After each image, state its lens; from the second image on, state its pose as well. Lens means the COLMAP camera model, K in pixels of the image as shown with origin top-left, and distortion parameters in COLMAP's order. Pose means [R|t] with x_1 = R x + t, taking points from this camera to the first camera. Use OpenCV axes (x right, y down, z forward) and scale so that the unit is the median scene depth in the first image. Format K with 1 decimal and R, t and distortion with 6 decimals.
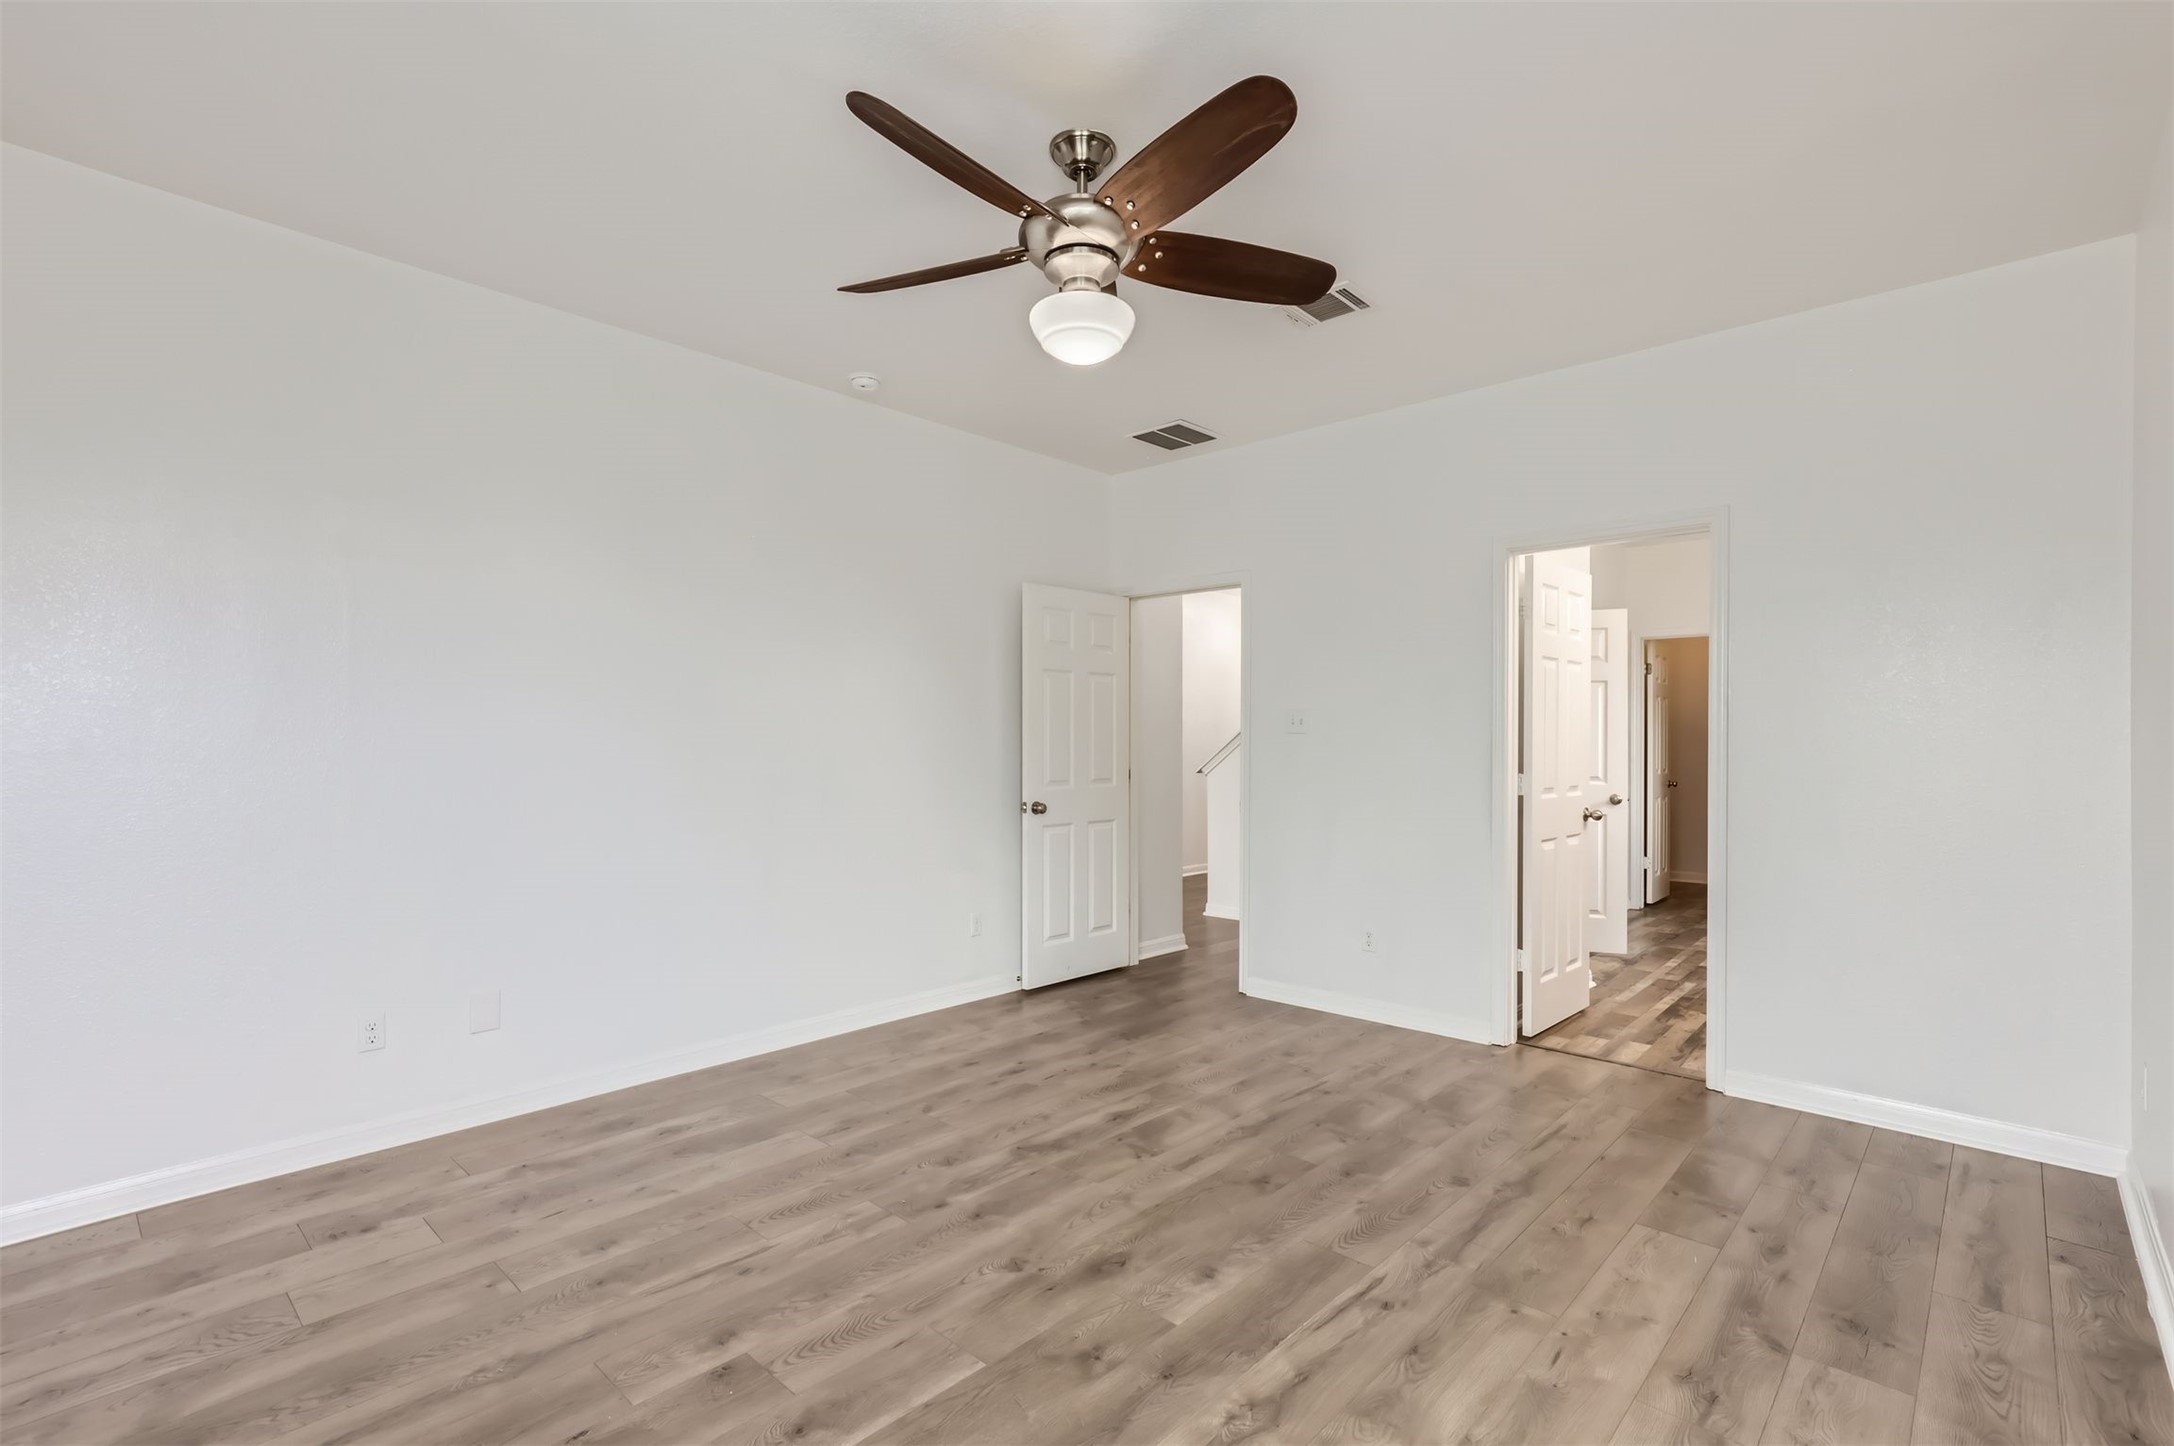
lens RADIAL K [[990.0, 0, 1092.8], [0, 990.0, 735.7], [0, 0, 1]] dist [0.001951, 0.000902]
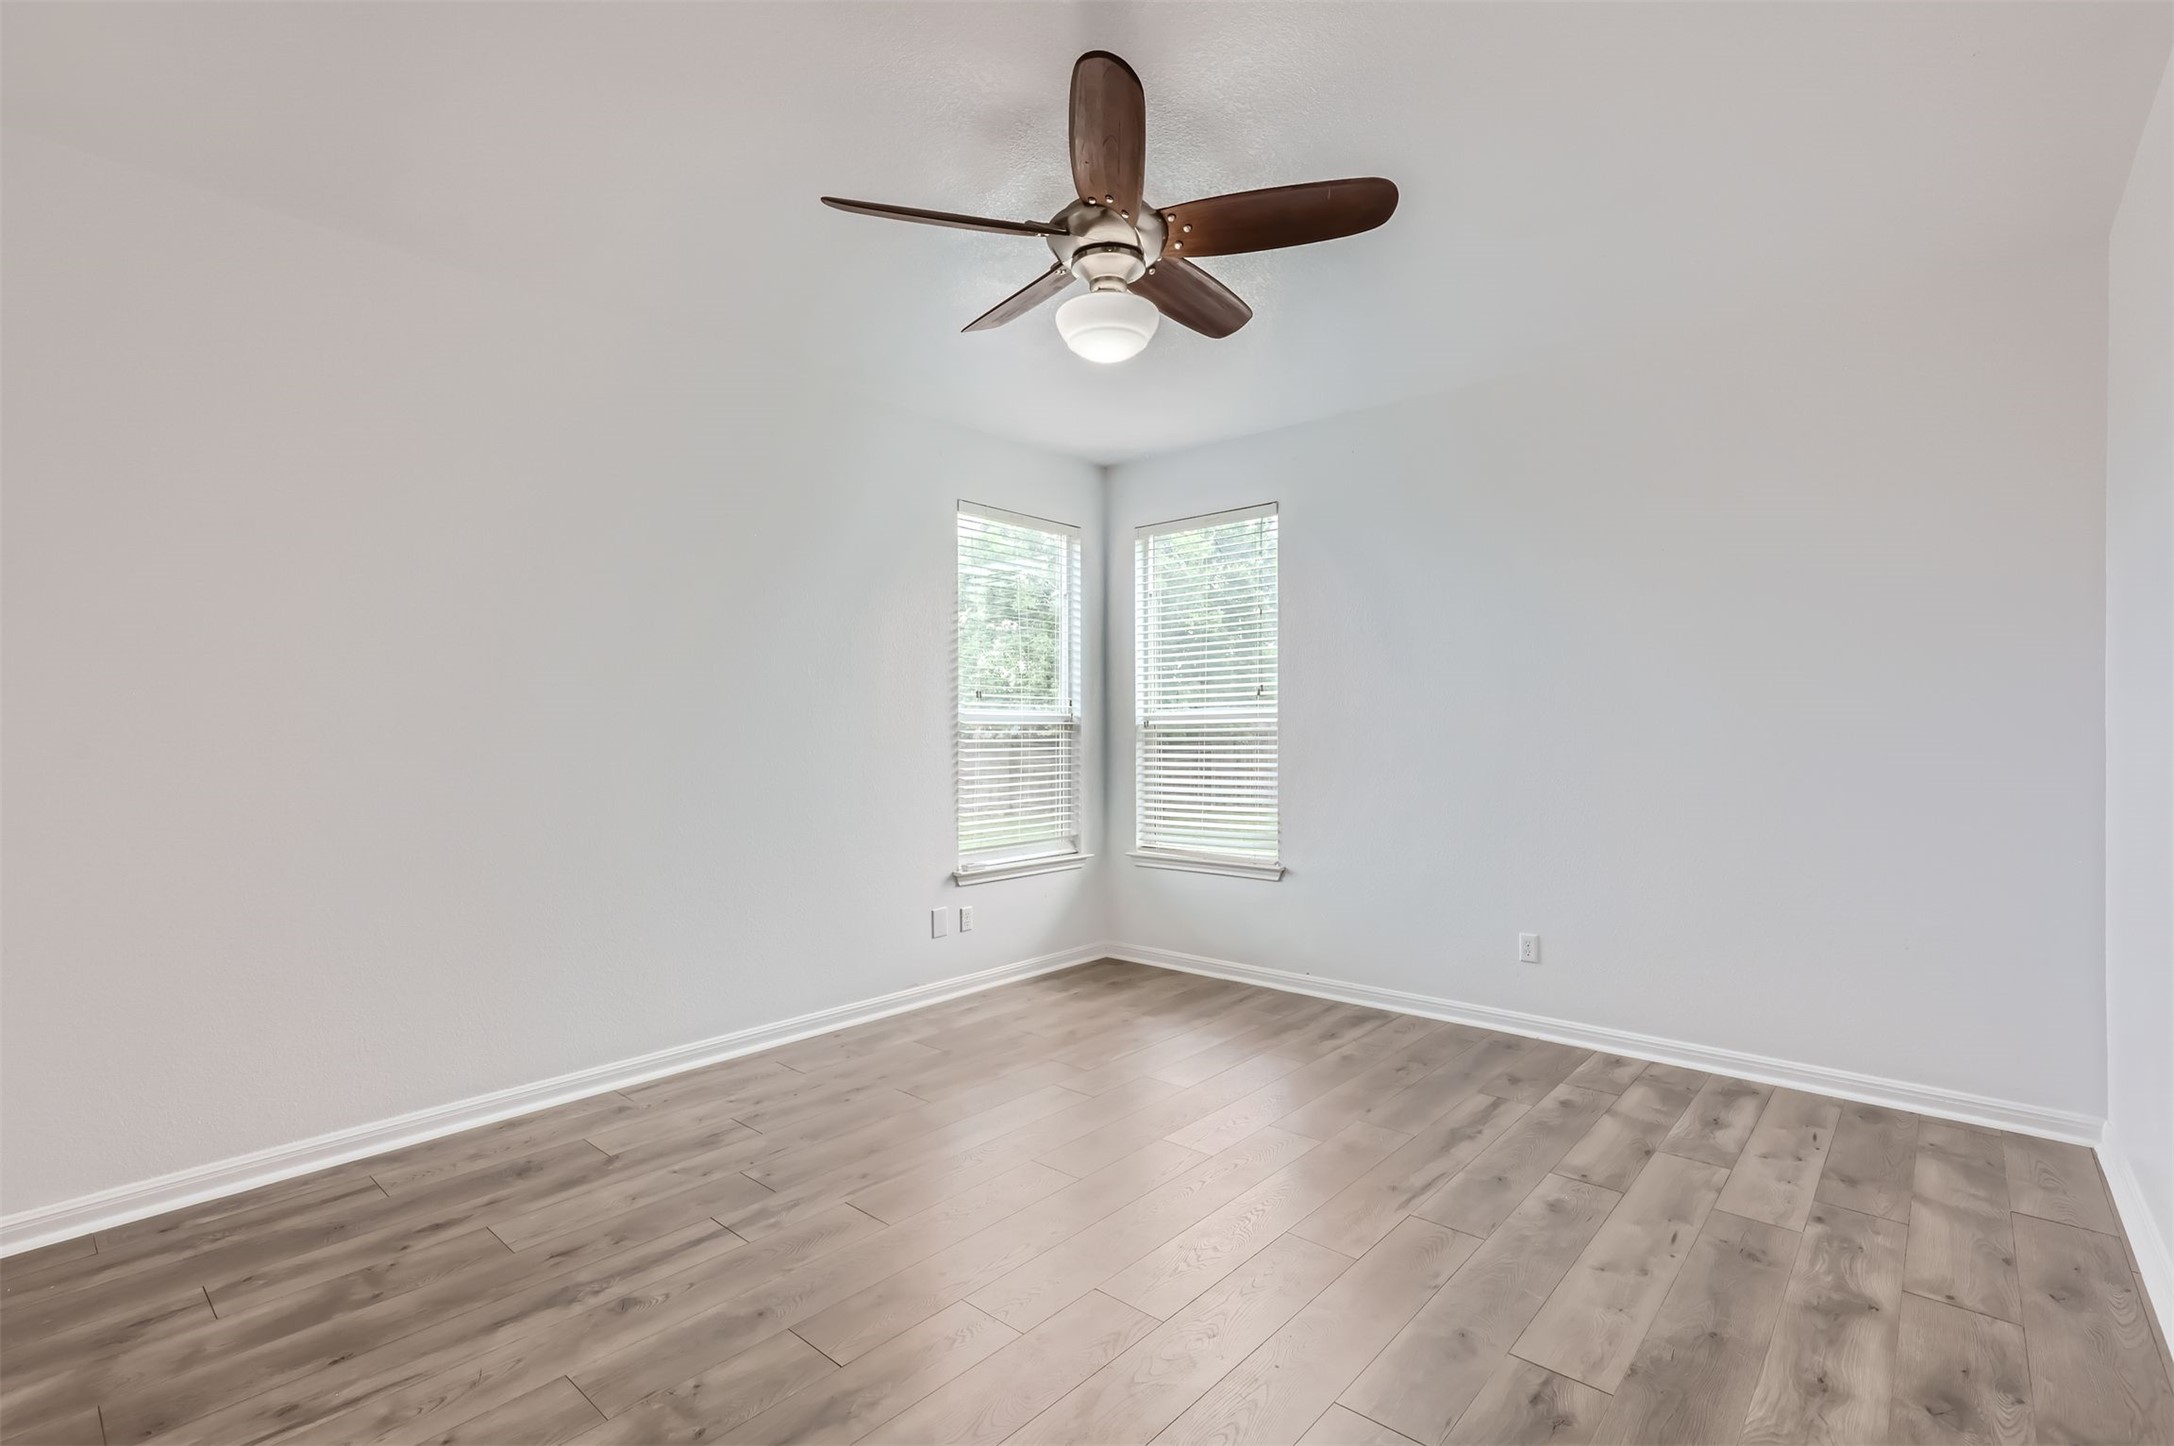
lens RADIAL K [[990.0, 0, 1092.8], [0, 990.0, 735.7], [0, 0, 1]] dist [0.001951, 0.000902]
pose [[-0.999635, 0.000497, -0.027008, 0.031253], [0.000607, 0.999991, -0.004080, 0.012062], [0.027006, -0.004094, -0.999627, 1.993940]]
